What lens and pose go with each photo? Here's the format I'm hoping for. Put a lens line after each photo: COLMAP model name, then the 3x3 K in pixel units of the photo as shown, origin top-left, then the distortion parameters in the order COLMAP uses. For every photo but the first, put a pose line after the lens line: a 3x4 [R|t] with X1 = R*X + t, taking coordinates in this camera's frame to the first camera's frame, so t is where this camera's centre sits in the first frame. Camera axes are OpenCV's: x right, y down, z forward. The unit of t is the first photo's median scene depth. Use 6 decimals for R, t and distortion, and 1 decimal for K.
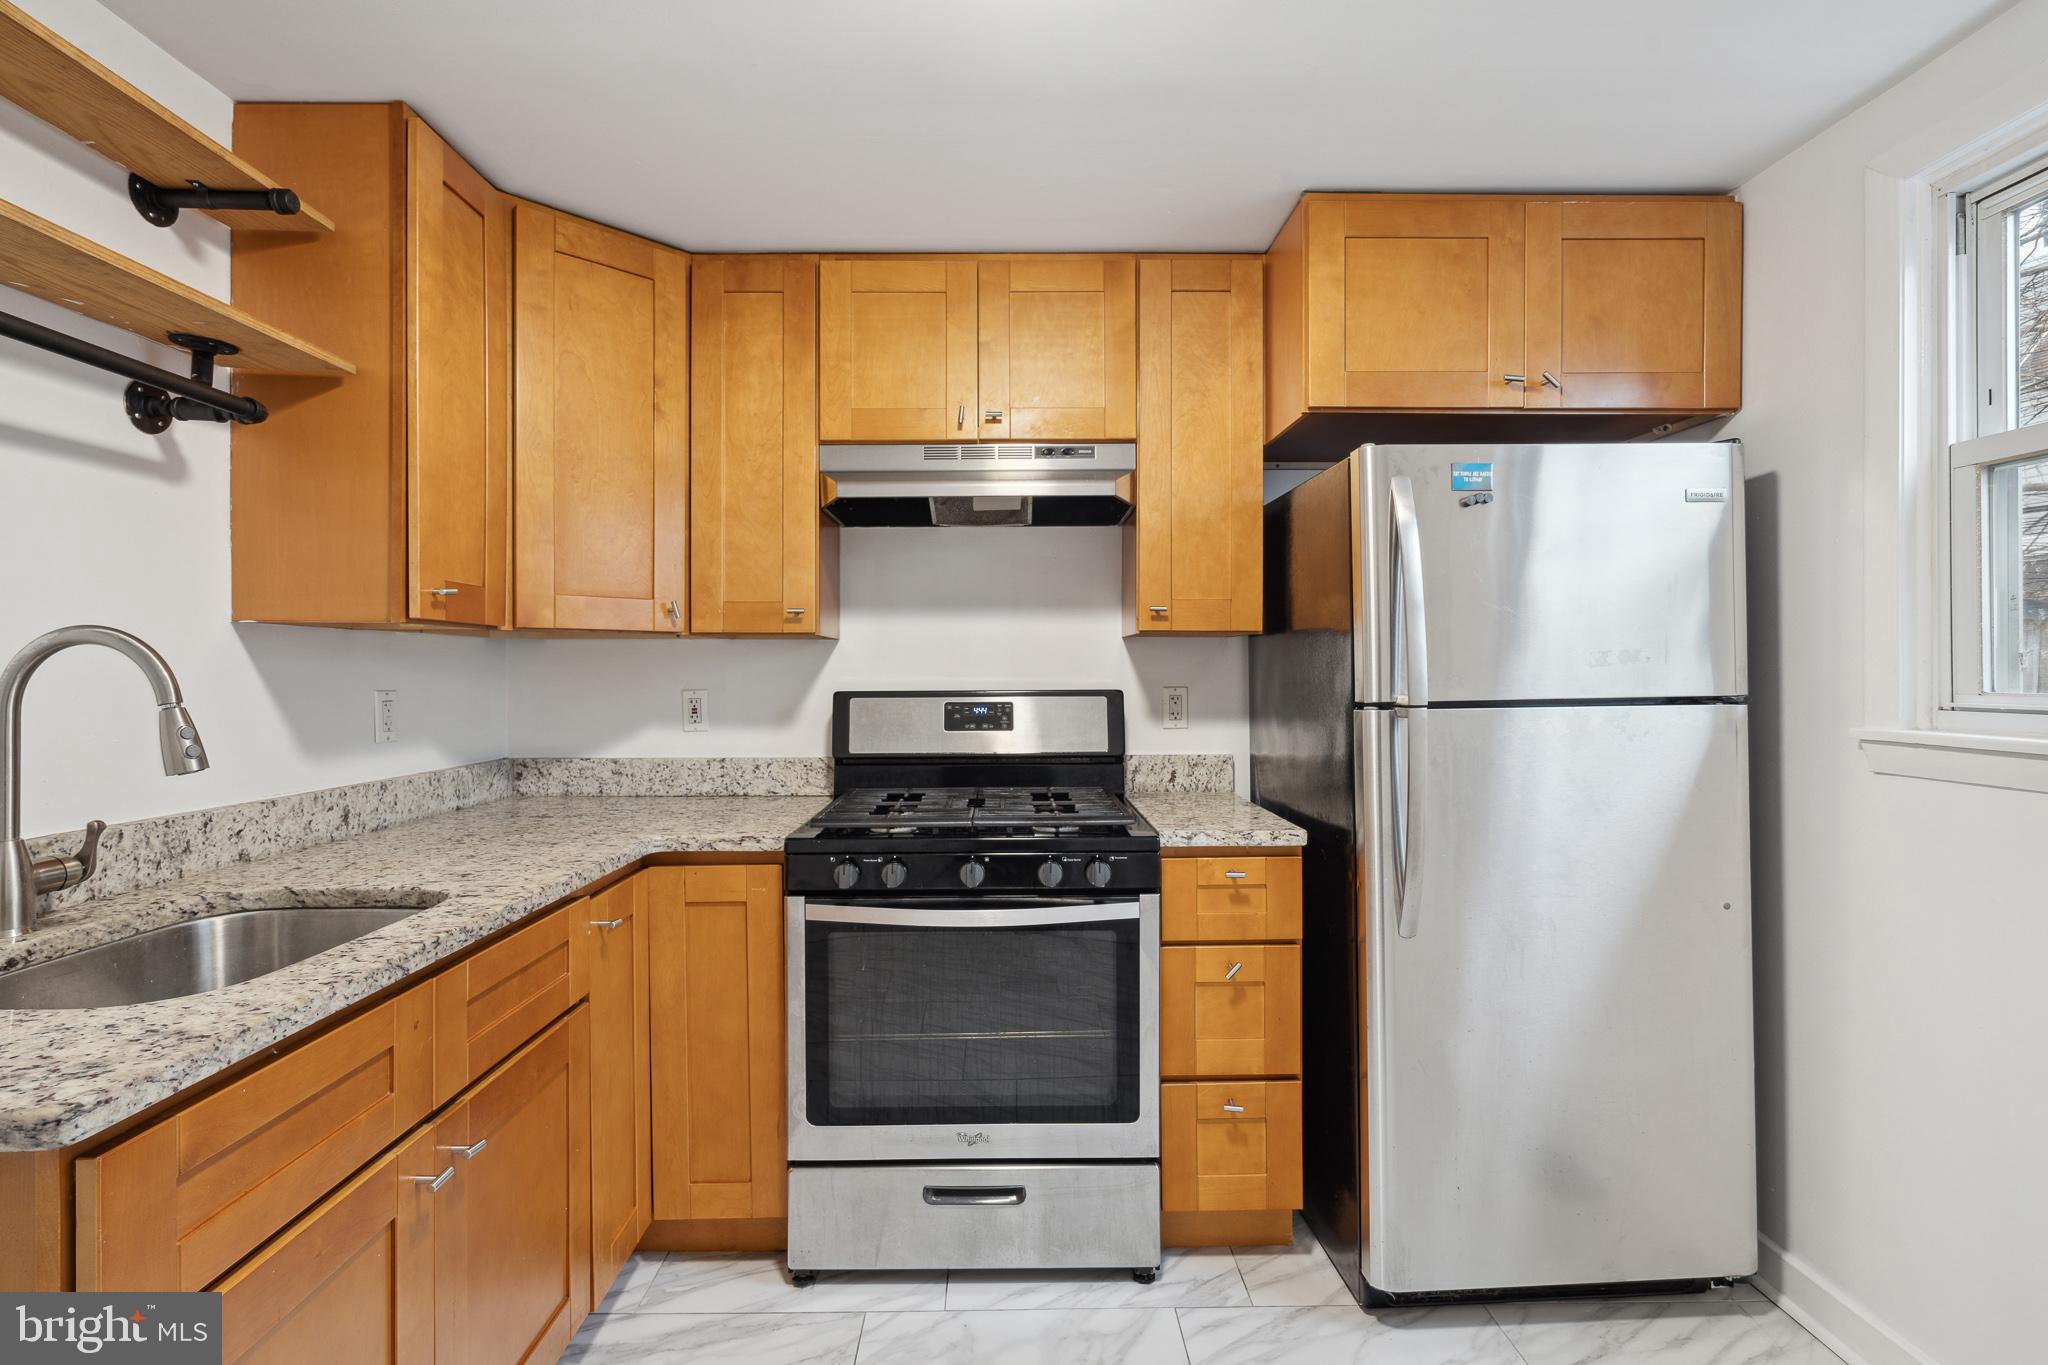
lens RADIAL K [[950.0, 0, 1020.1], [0, 950.0, 672.1], [0, 0, 1]] dist [-0.003582, 0.002208]
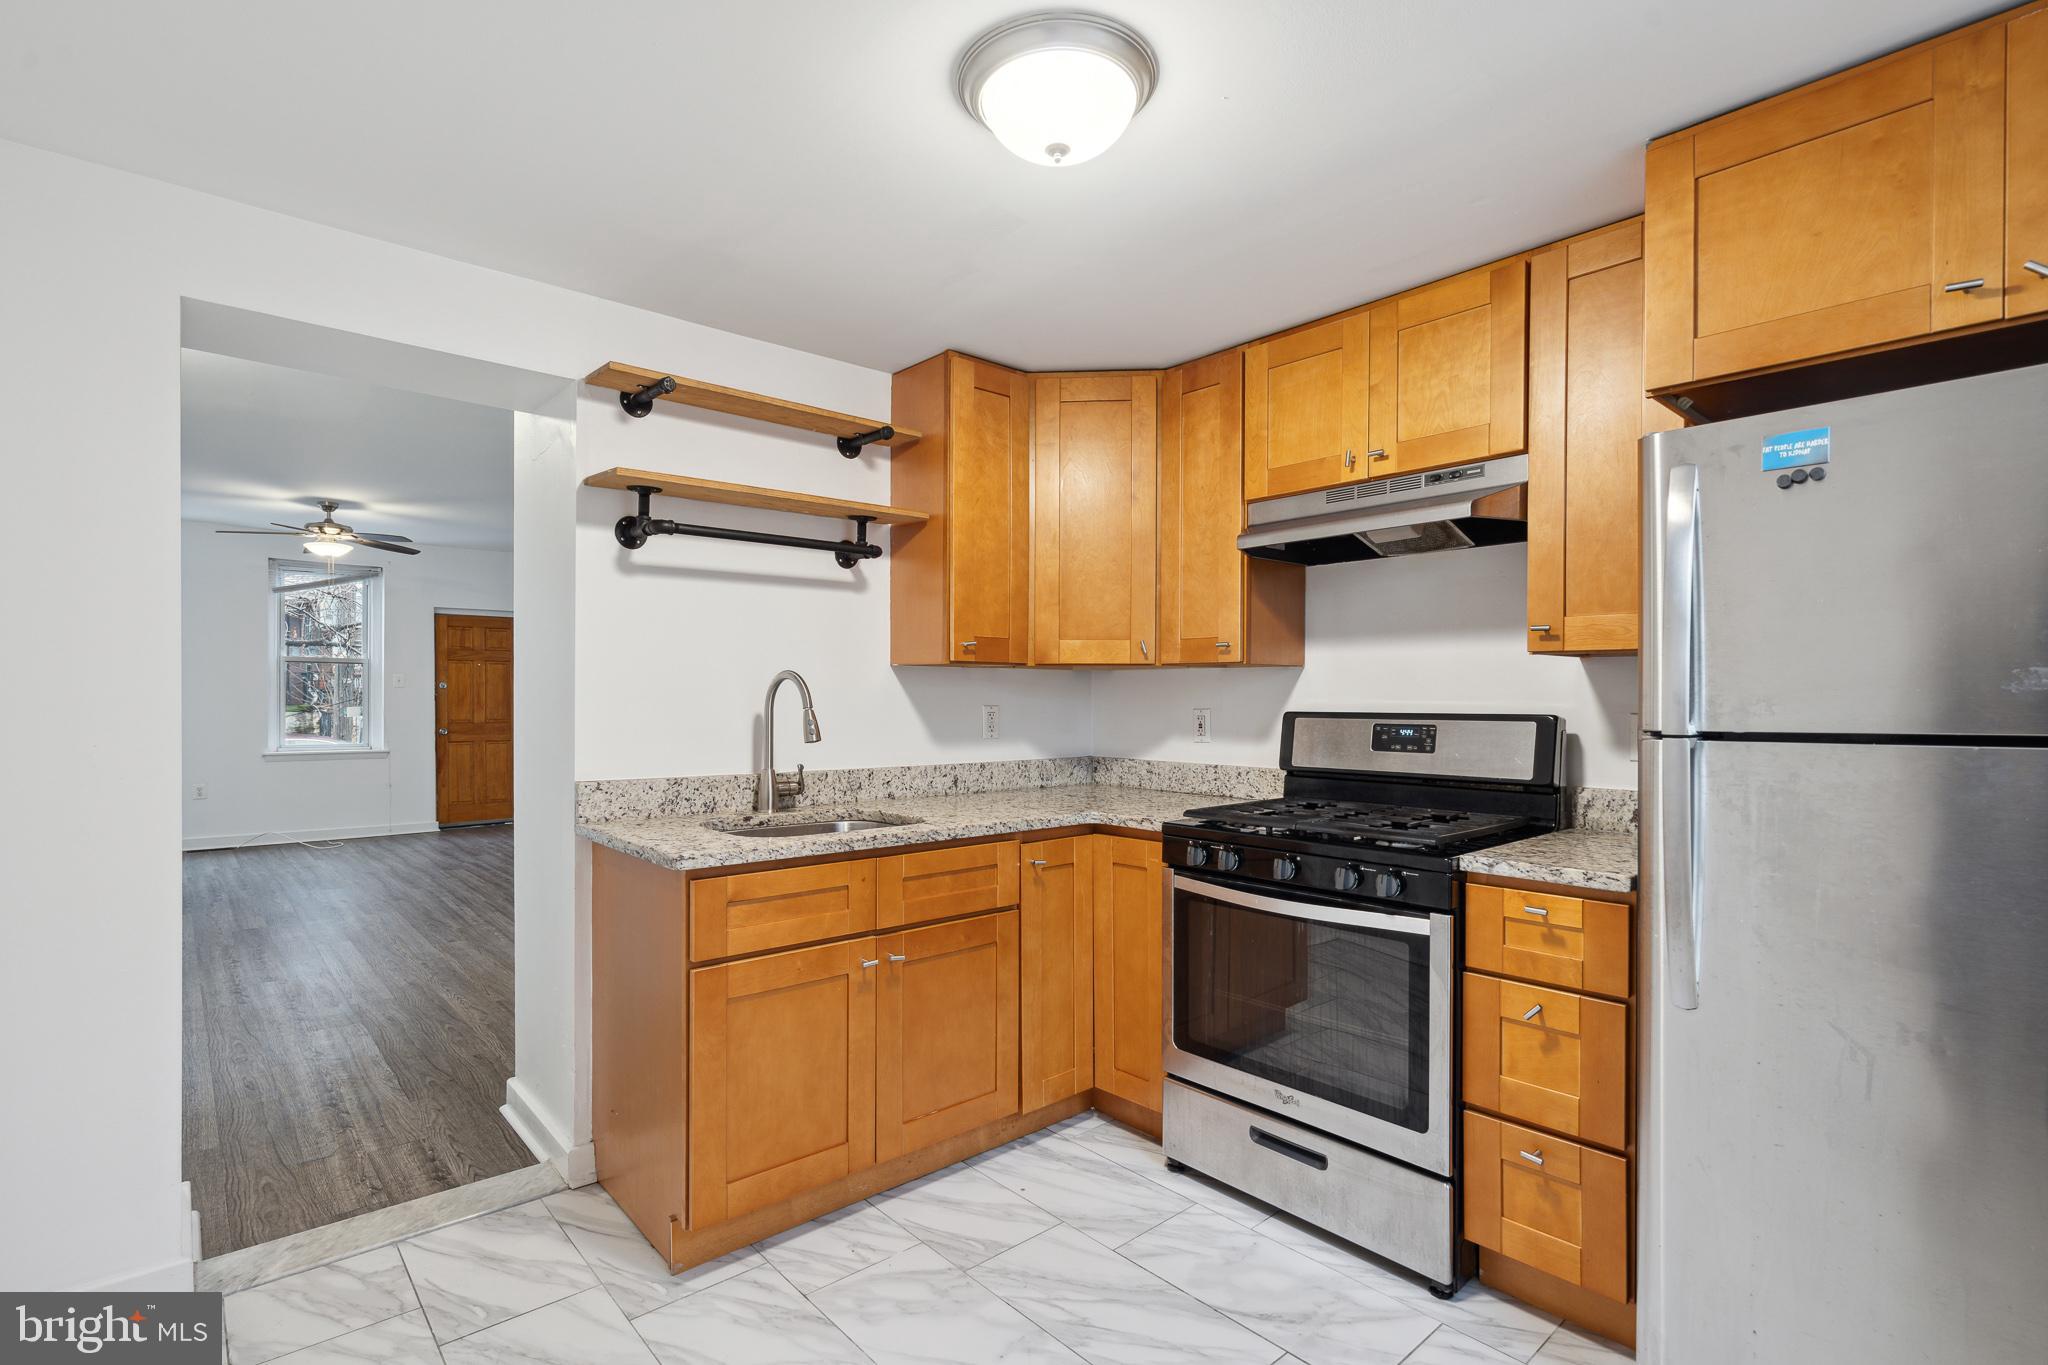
lens RADIAL K [[978.0, 0, 1012.5], [0, 978.0, 705.2], [0, 0, 1]] dist [-0.002565, 0.000431]
pose [[0.649243, 0.010870, -0.760503, 0.610896], [-0.004588, 0.999936, 0.010376, 0.001931], [0.760567, -0.003247, 0.649251, -0.023033]]
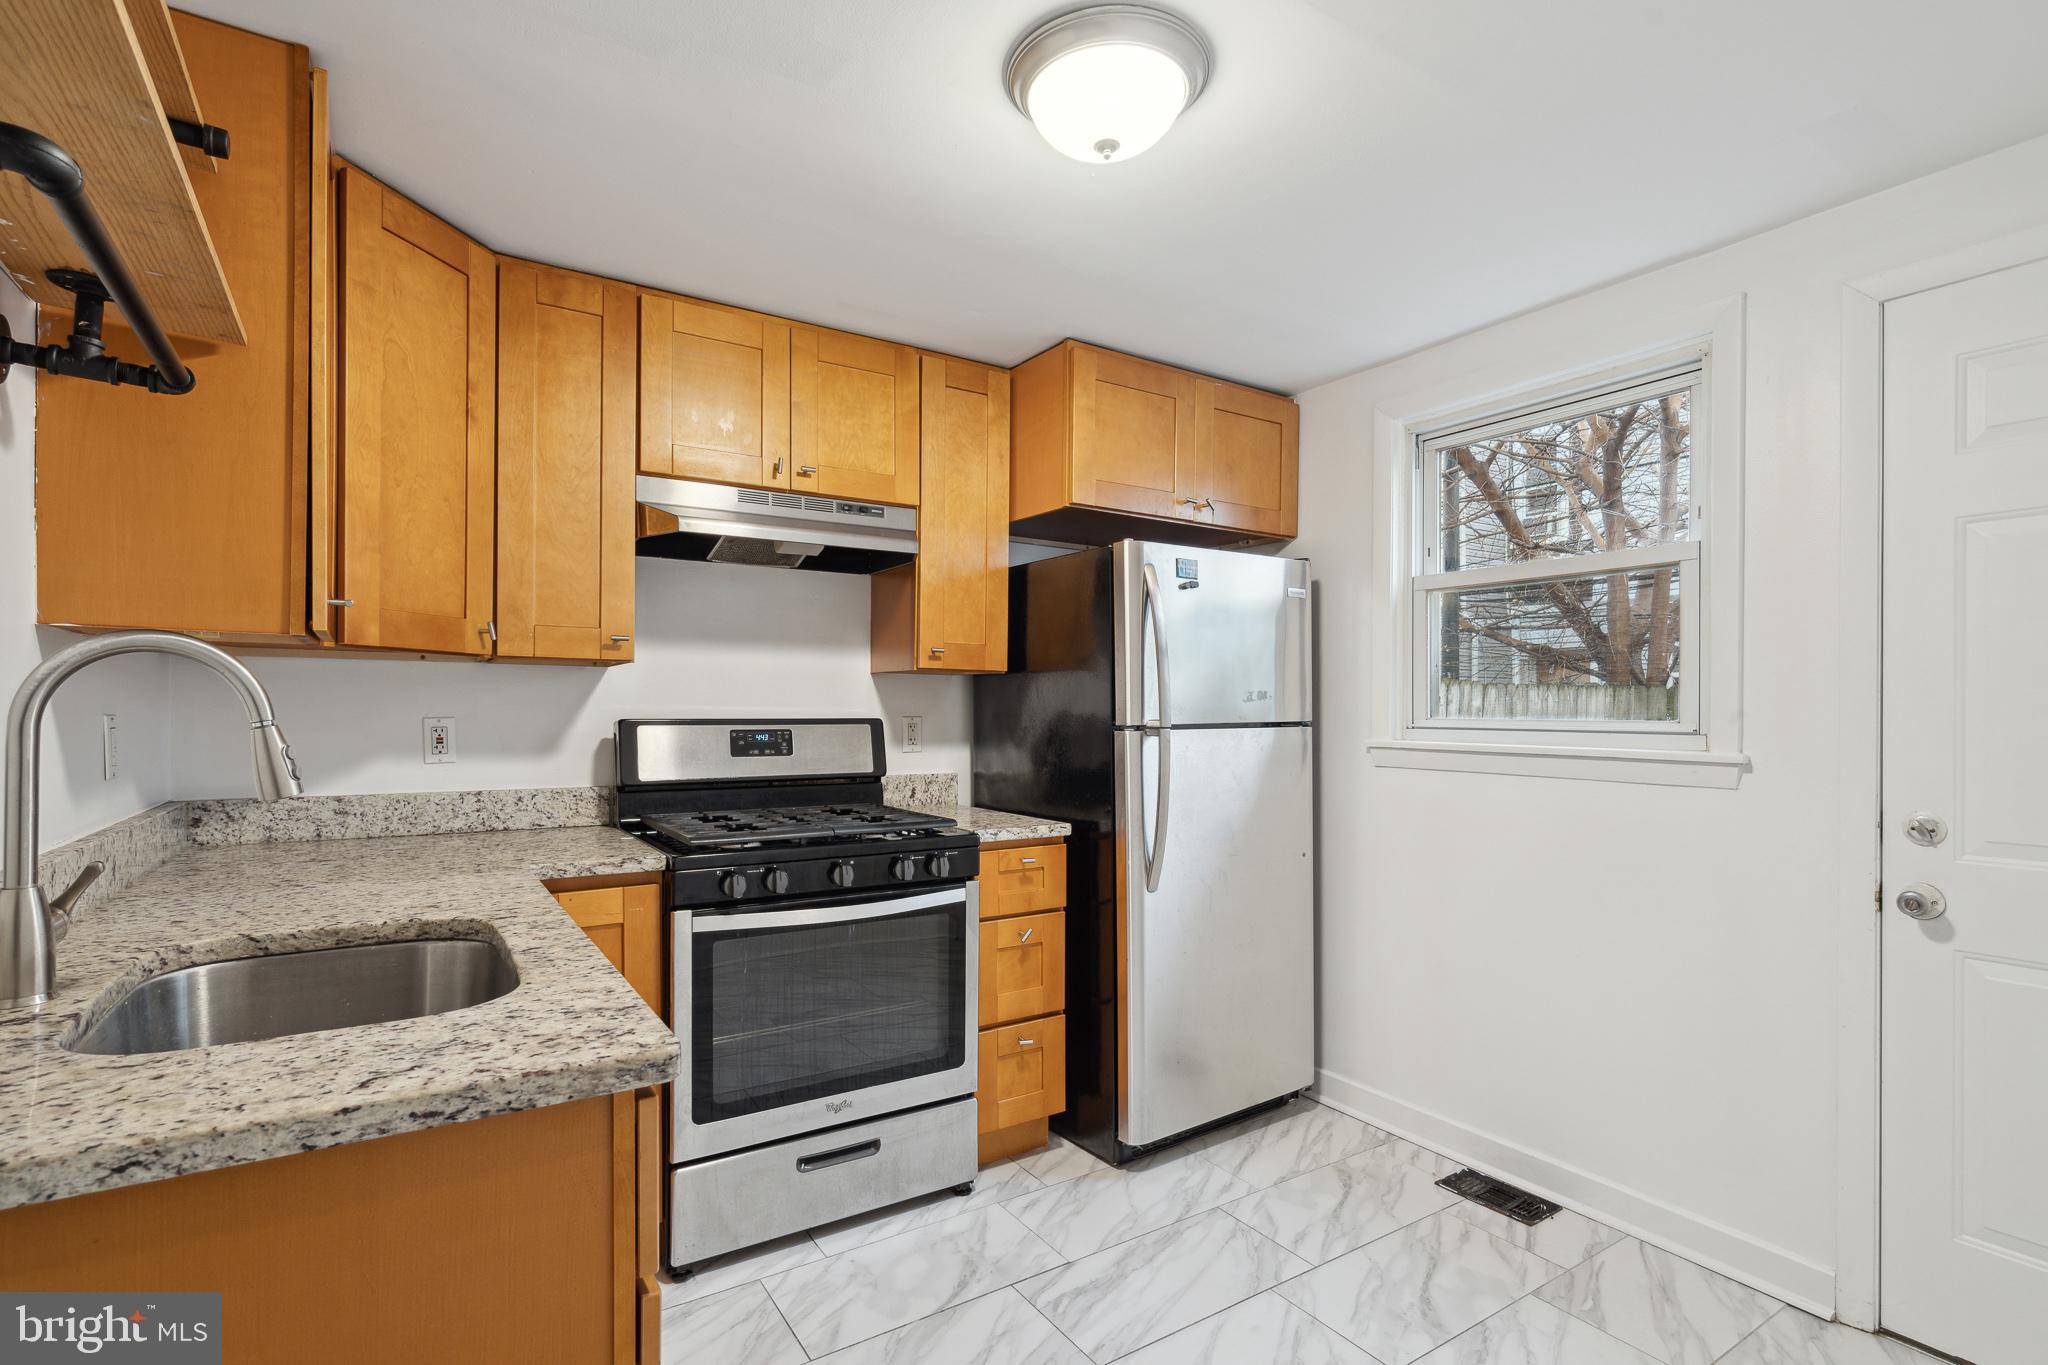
lens RADIAL K [[965.7, 0, 1010.6], [0, 965.7, 713.8], [0, 0, 1]] dist [-0.003858, 0.001698]
pose [[0.849234, 0.005249, 0.527991, -0.475707], [-0.007349, 0.999971, 0.001879, 0.011919], [-0.527966, -0.005476, 0.849248, -0.096201]]
